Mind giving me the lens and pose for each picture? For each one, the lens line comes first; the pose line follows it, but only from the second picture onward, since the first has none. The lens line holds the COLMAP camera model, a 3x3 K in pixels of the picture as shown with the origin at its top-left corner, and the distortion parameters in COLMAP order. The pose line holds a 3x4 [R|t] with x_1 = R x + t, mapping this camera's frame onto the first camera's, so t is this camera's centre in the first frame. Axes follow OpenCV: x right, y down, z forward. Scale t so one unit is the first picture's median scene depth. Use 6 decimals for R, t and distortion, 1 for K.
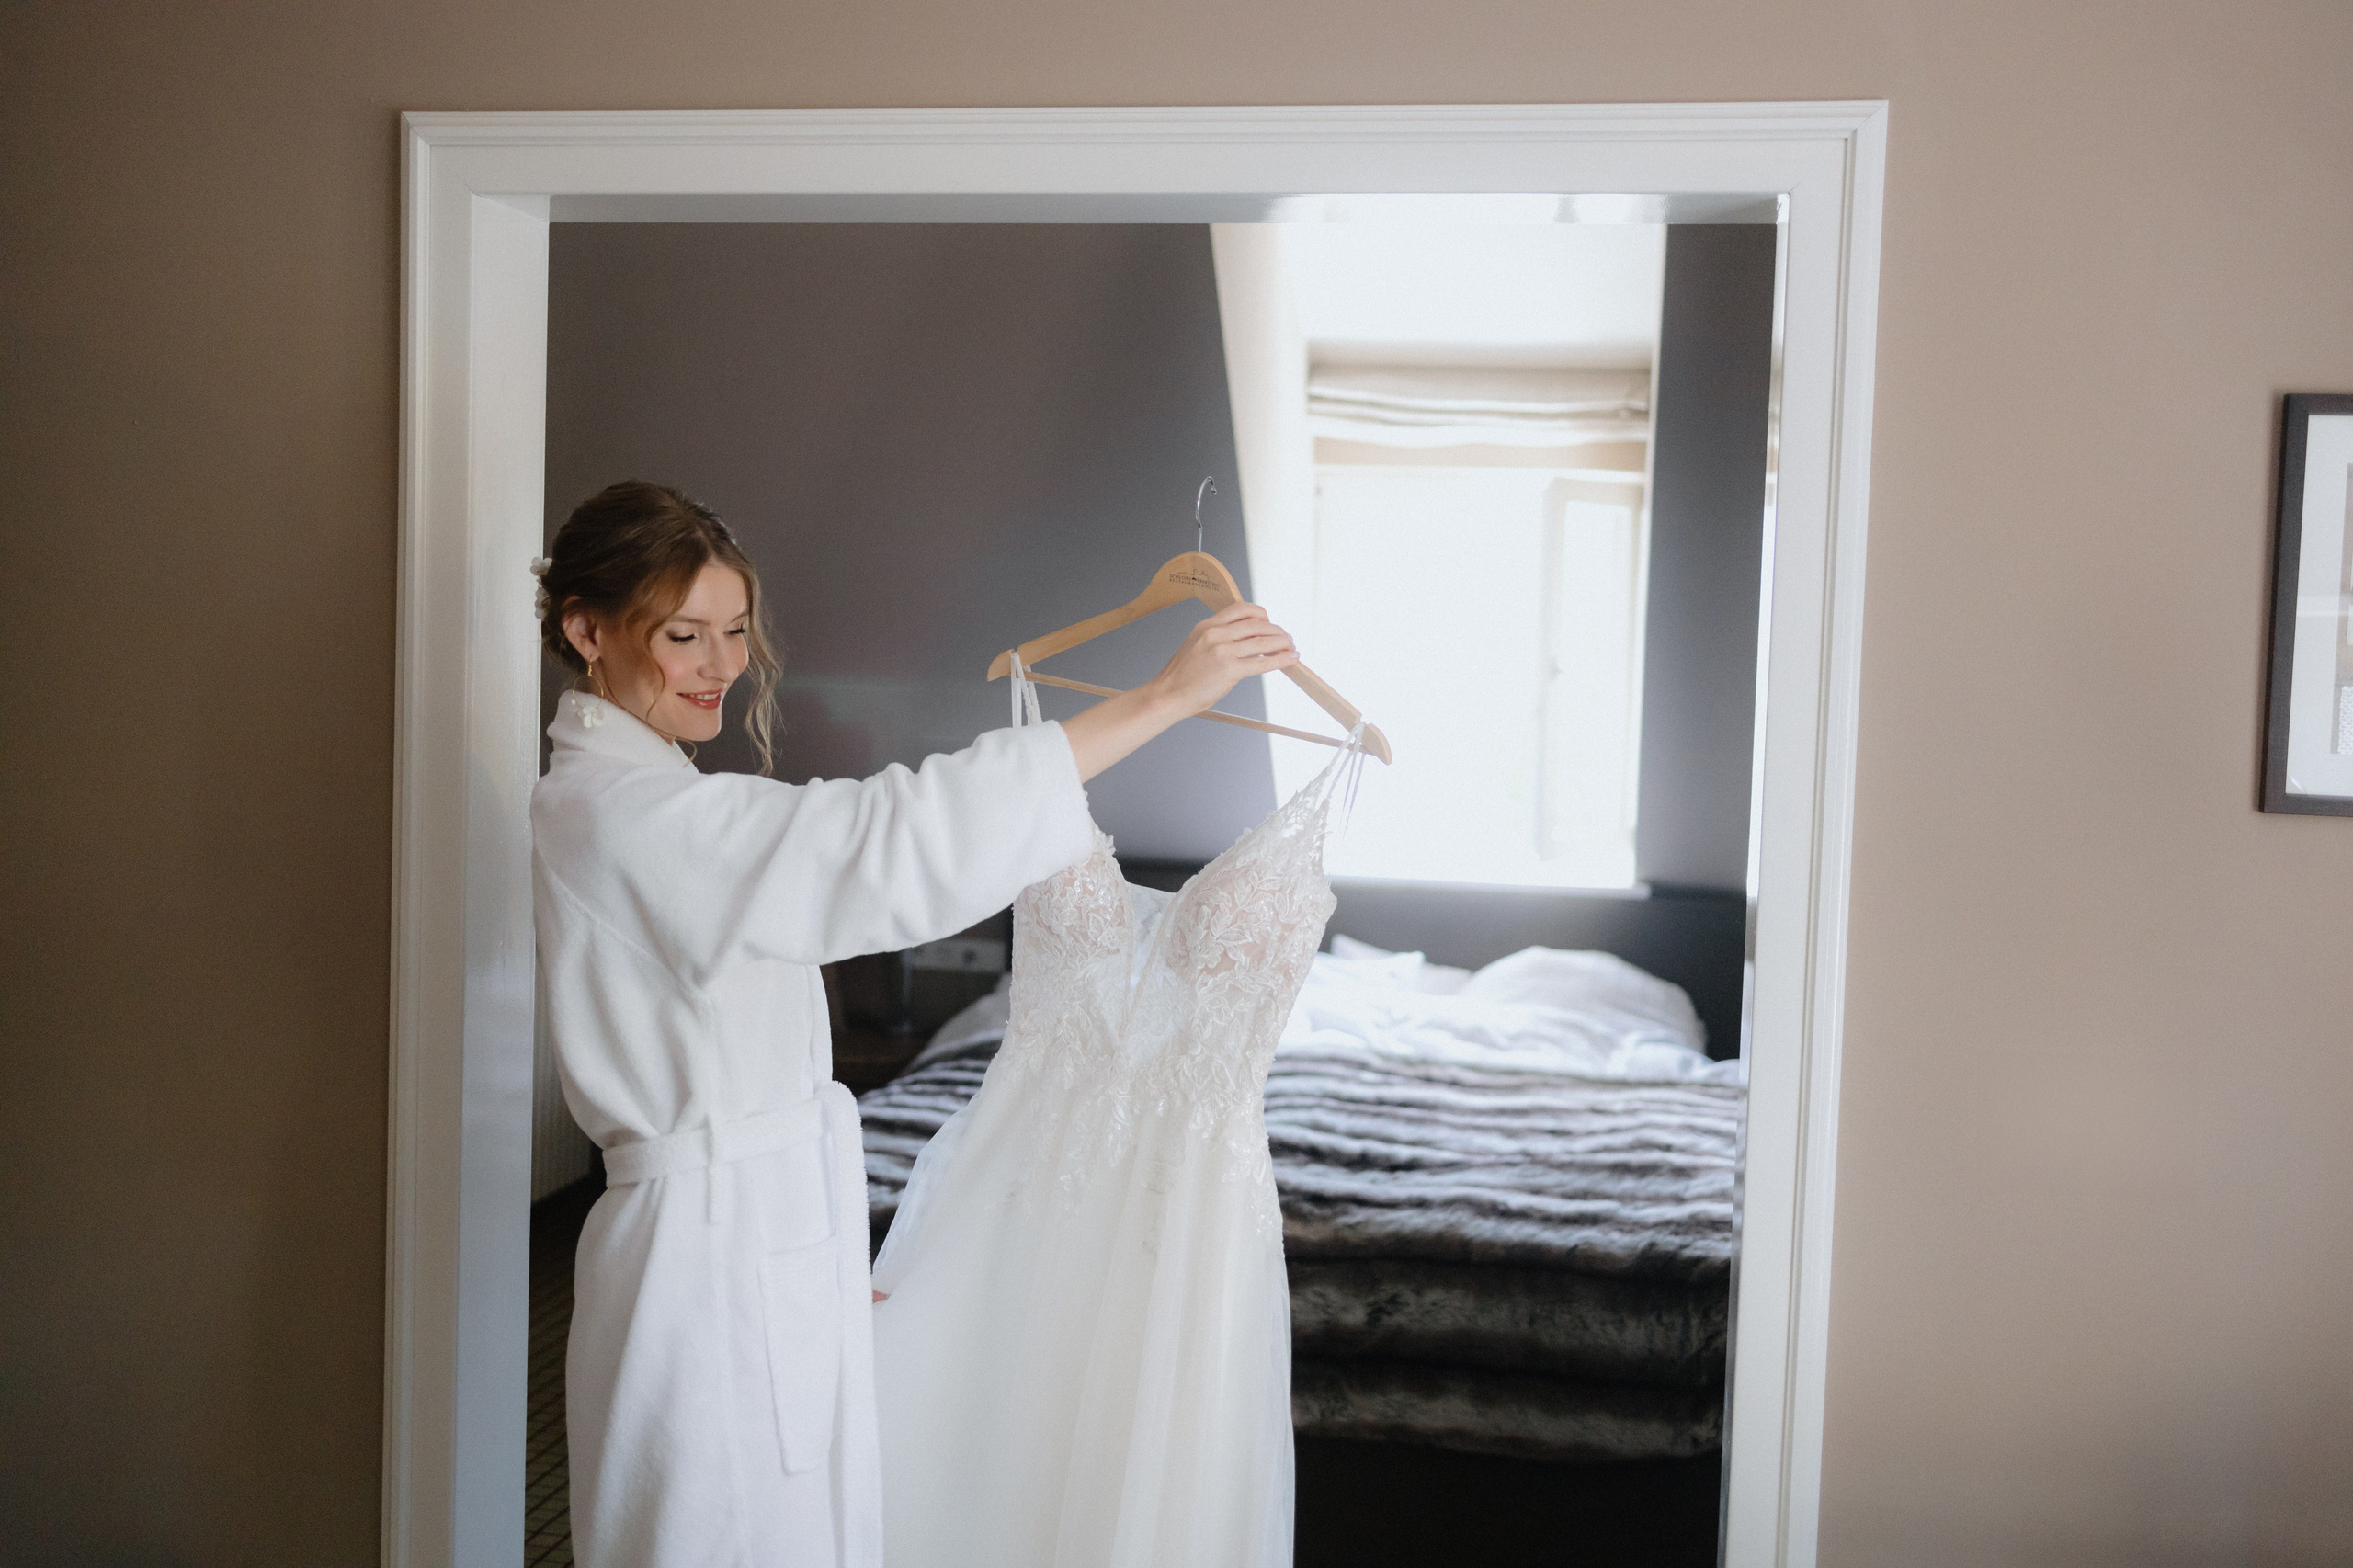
lens RADIAL K [[2151.1, 0, 1176.5], [0, 2151.1, 784.0], [0, 0, 1]] dist [-0.053908, -0.001611]
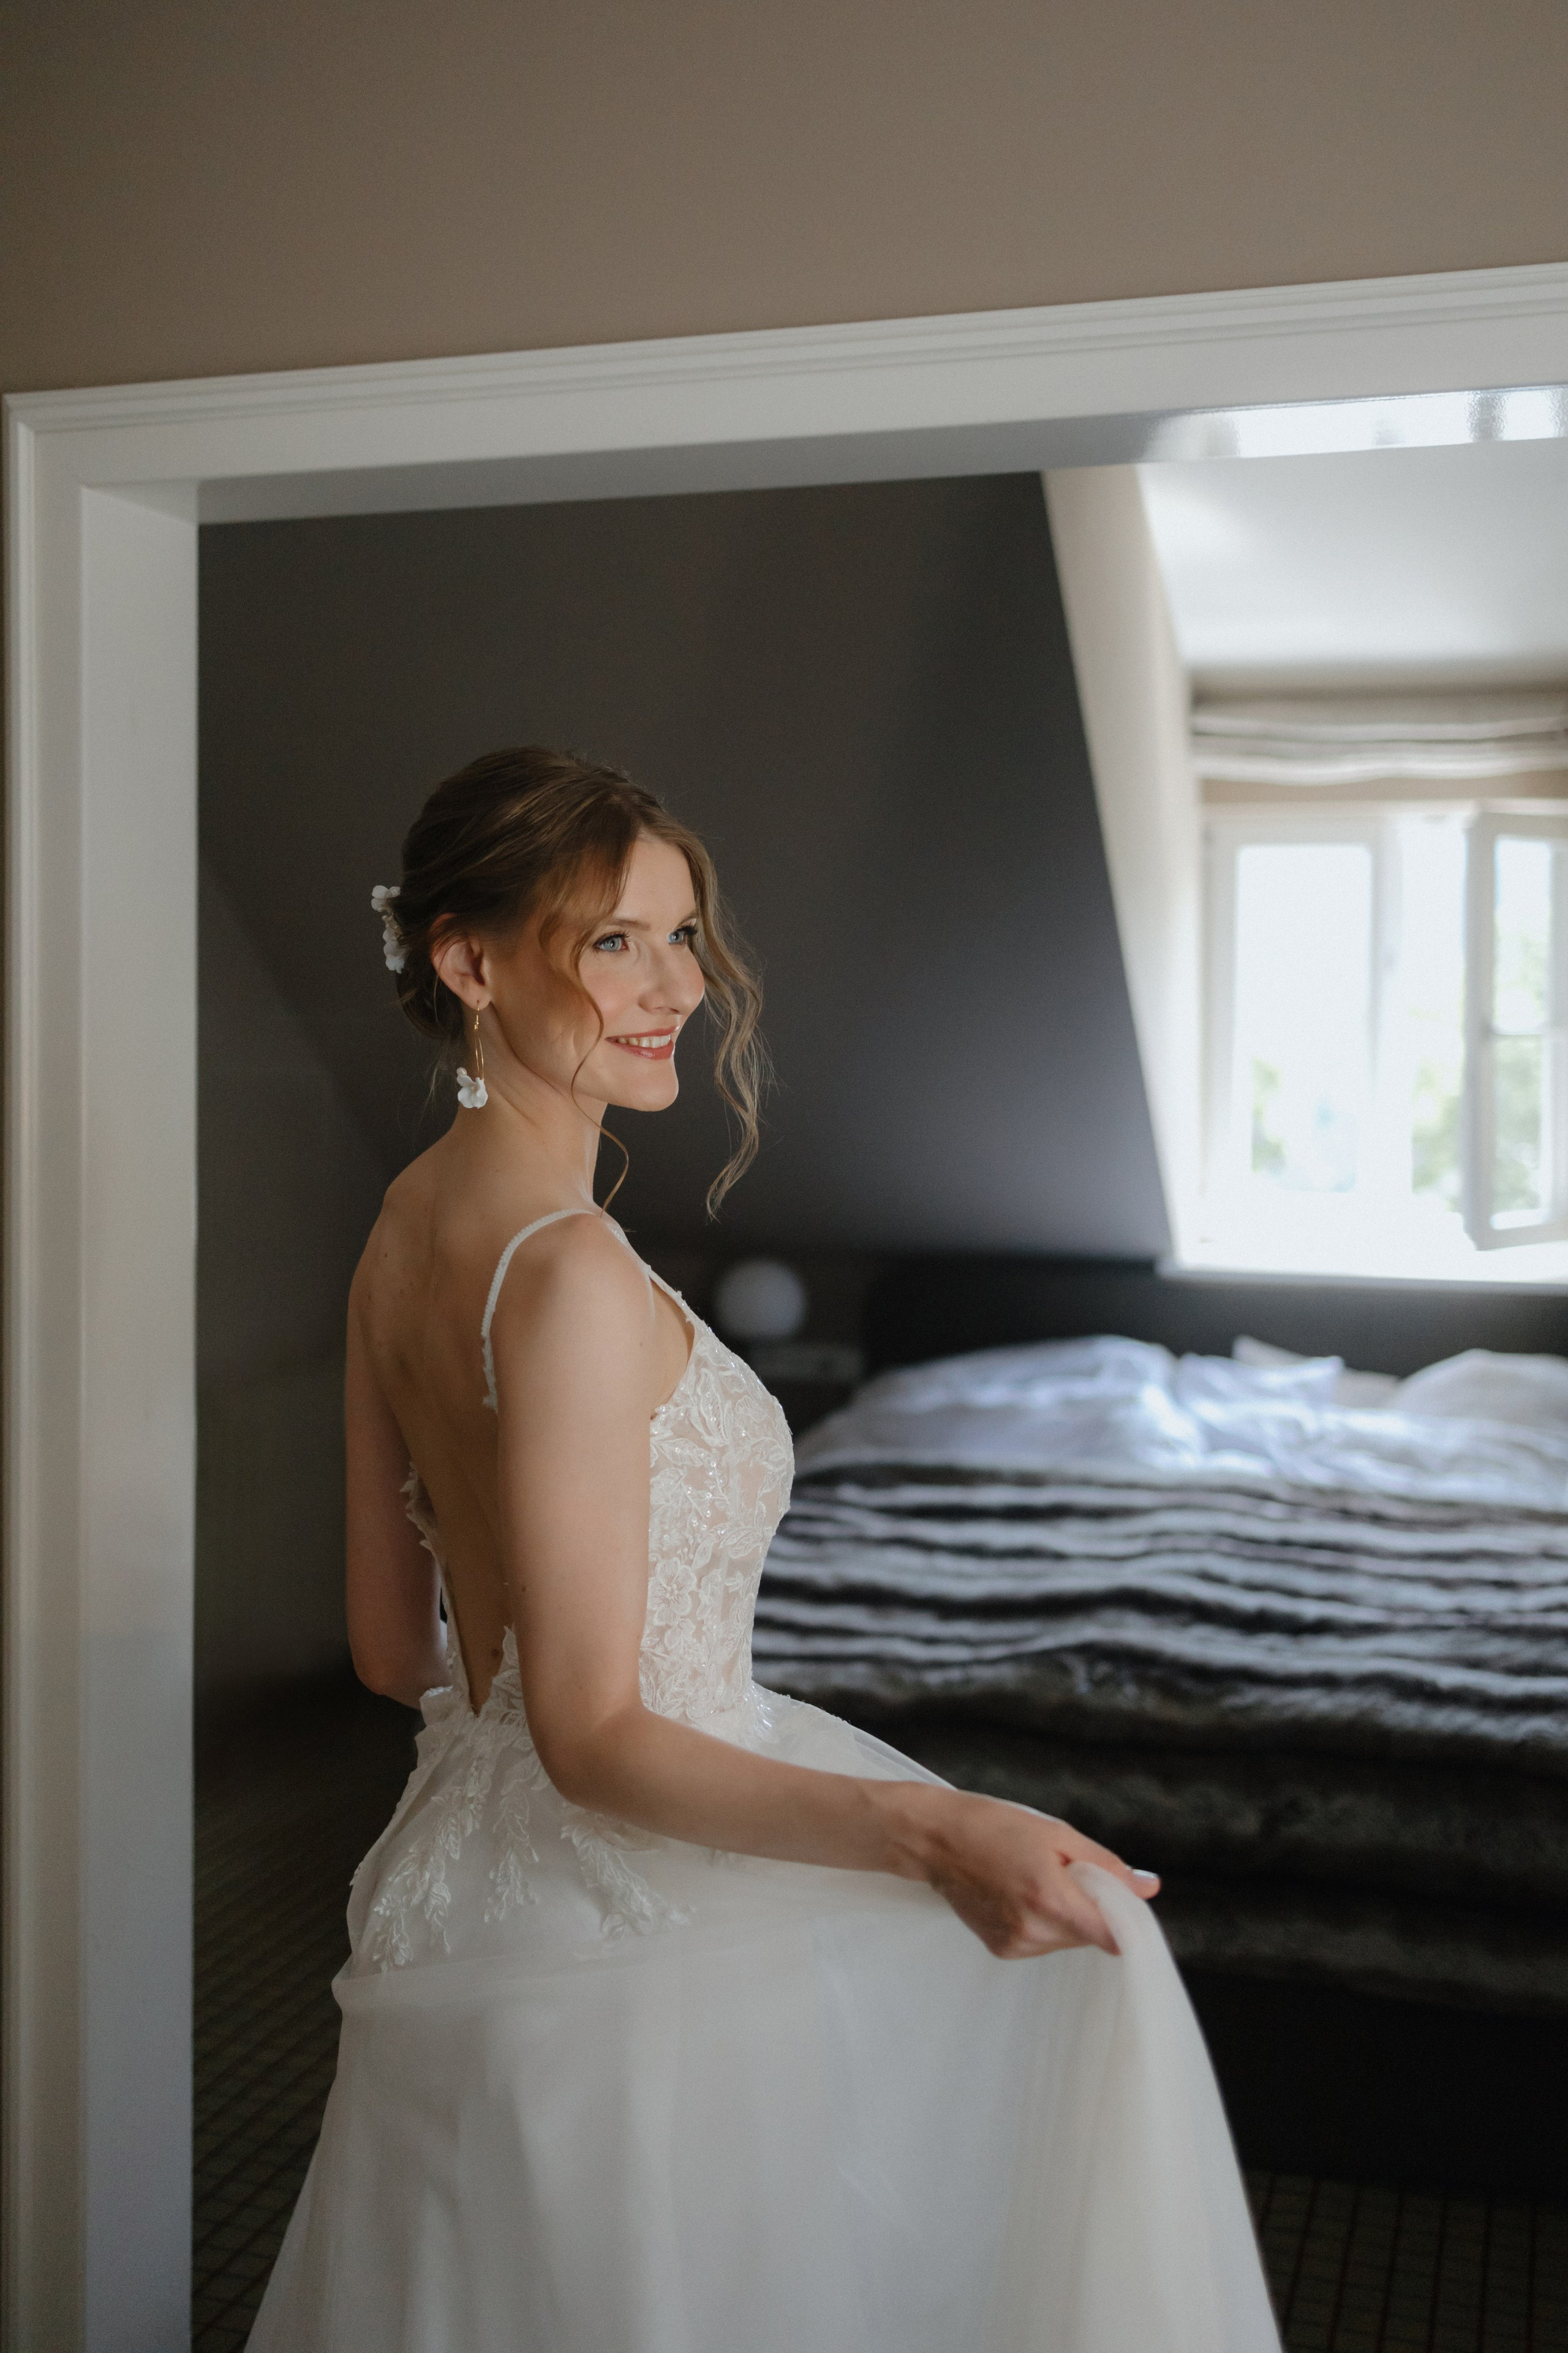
lens RADIAL K [[2150.9, 0, 779.2], [0, 2150.9, 1069.0], [0, 0, 1]] dist [-0.053908, -0.001611]
pose [[0.987517, -0.029123, -0.154797, 0.036067], [0.021964, 0.998617, -0.047760, -0.002458], [0.155974, 0.043764, 0.986791, 0.139835]]
